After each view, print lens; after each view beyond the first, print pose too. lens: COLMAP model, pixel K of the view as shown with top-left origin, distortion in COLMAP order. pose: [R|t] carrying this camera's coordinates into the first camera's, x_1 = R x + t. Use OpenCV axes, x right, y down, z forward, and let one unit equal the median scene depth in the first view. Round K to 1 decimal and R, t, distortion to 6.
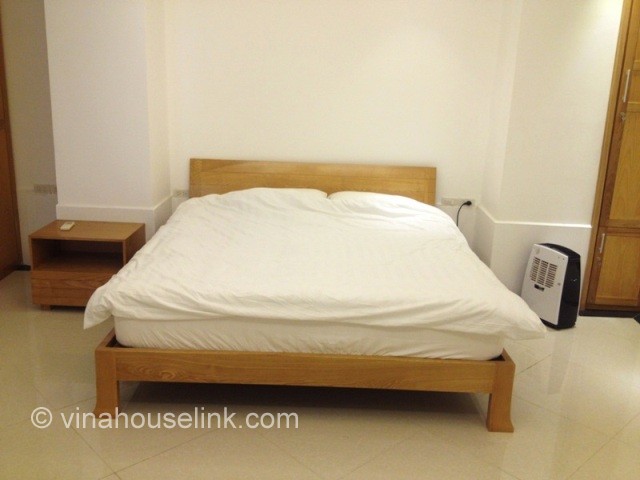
lens RADIAL K [[612.5, 0, 320.0], [0, 612.5, 240.0], [0, 0, 1]] dist [0.176950, -0.395567]
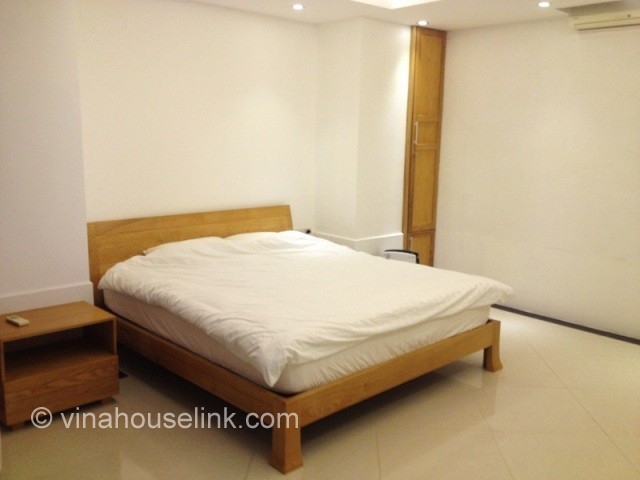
lens RADIAL K [[612.5, 0, 320.0], [0, 612.5, 240.0], [0, 0, 1]] dist [0.176950, -0.395567]
pose [[0.715227, -0.145205, 0.683642, -0.964905], [0.192047, 0.981357, 0.007520, -0.081261], [-0.671988, 0.125913, 0.729779, 0.187474]]
